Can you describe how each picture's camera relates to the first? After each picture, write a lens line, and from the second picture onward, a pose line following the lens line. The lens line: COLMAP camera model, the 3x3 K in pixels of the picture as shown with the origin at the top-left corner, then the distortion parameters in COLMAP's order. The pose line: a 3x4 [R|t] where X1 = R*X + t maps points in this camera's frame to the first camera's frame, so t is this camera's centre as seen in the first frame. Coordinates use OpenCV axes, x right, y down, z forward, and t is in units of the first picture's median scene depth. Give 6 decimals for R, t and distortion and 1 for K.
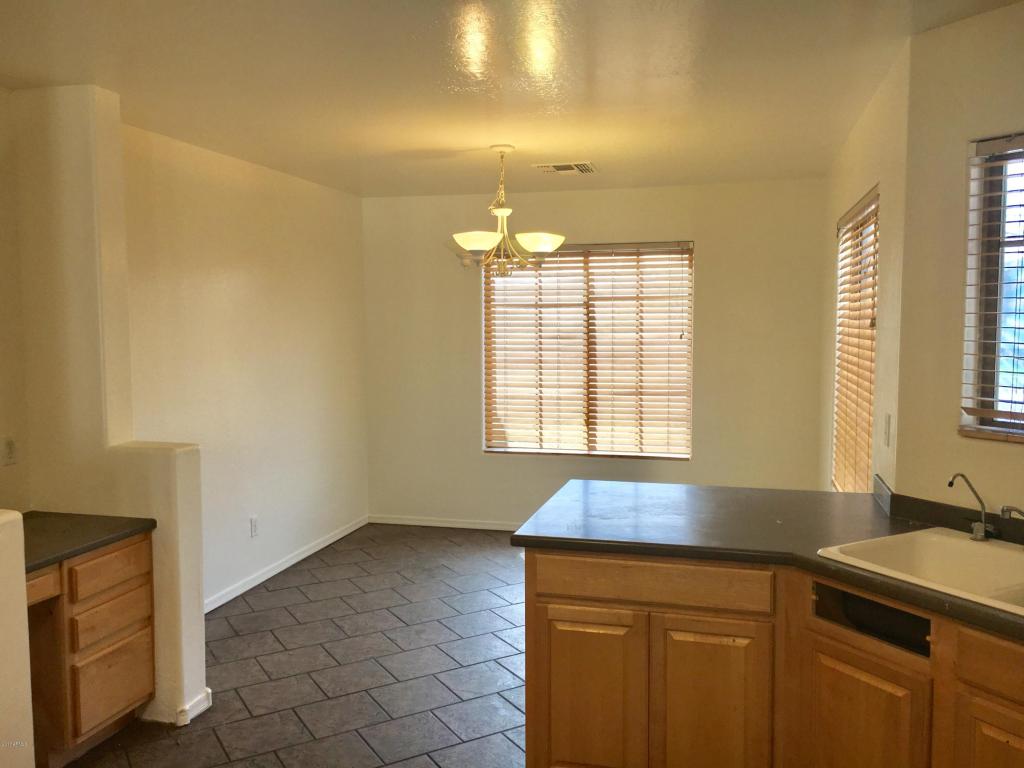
lens RADIAL K [[877.3, 0, 512.7], [0, 877.3, 389.1], [0, 0, 1]] dist [0.018116, 0.002573]
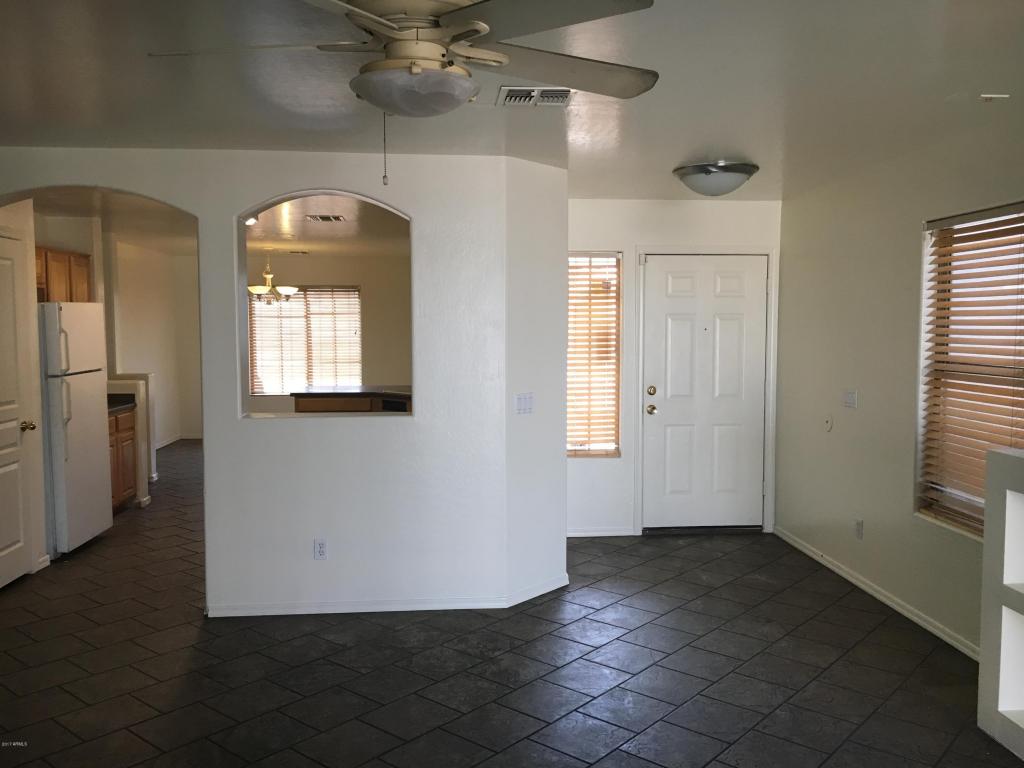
lens RADIAL K [[877.3, 0, 512.6], [0, 877.3, 383.8], [0, 0, 1]] dist [0.018116, 0.002573]
pose [[0.931991, -0.027274, 0.361453, -0.195340], [0.017859, 0.999409, 0.029363, 0.002107], [-0.362040, -0.020911, 0.931928, -0.968591]]
